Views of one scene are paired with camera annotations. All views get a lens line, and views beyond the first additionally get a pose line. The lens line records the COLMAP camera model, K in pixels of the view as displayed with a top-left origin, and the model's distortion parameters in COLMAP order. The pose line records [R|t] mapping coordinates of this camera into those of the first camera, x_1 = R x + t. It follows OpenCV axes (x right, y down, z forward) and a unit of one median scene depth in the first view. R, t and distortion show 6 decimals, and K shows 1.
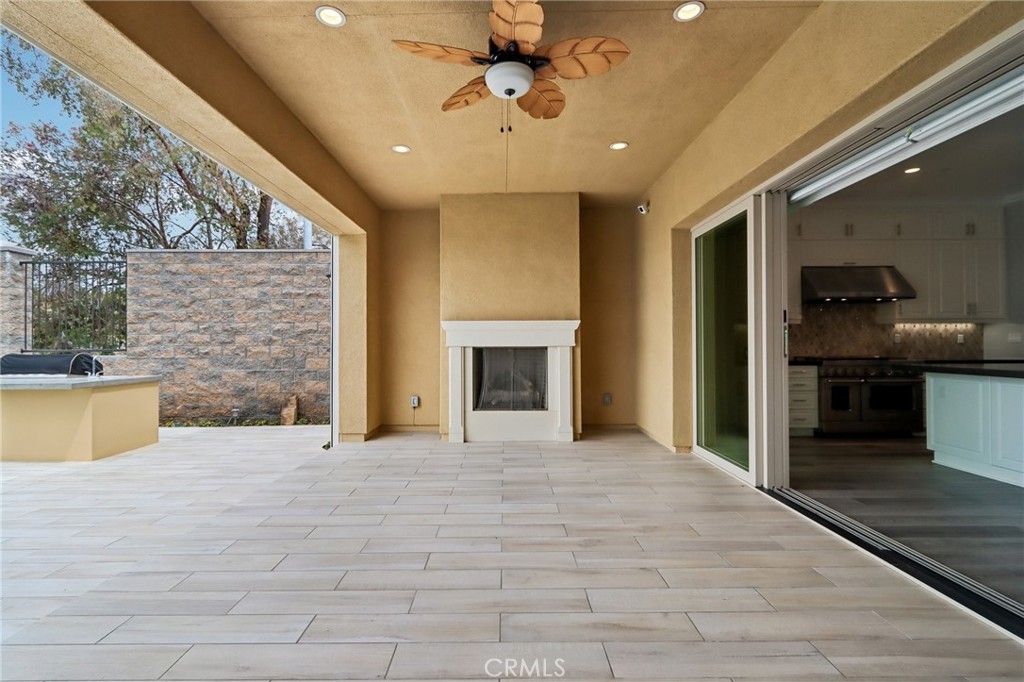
lens RADIAL K [[475.3, 0, 512.4], [0, 475.3, 339.9], [0, 0, 1]] dist [-0.003285, -0.000245]
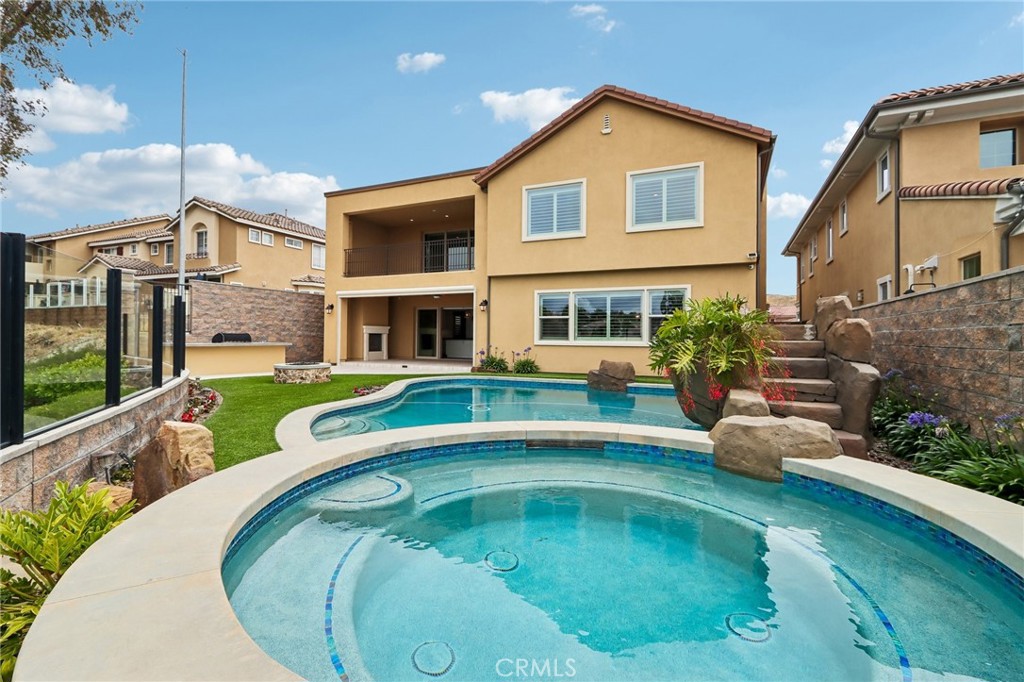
lens RADIAL K [[475.3, 0, 512.3], [0, 475.3, 338.1], [0, 0, 1]] dist [-0.003285, -0.000245]
pose [[0.427955, 0.009747, 0.903748, -1.989378], [-0.009655, 0.999934, -0.006212, 0.046690], [-0.903749, -0.006068, 0.428021, -1.000713]]
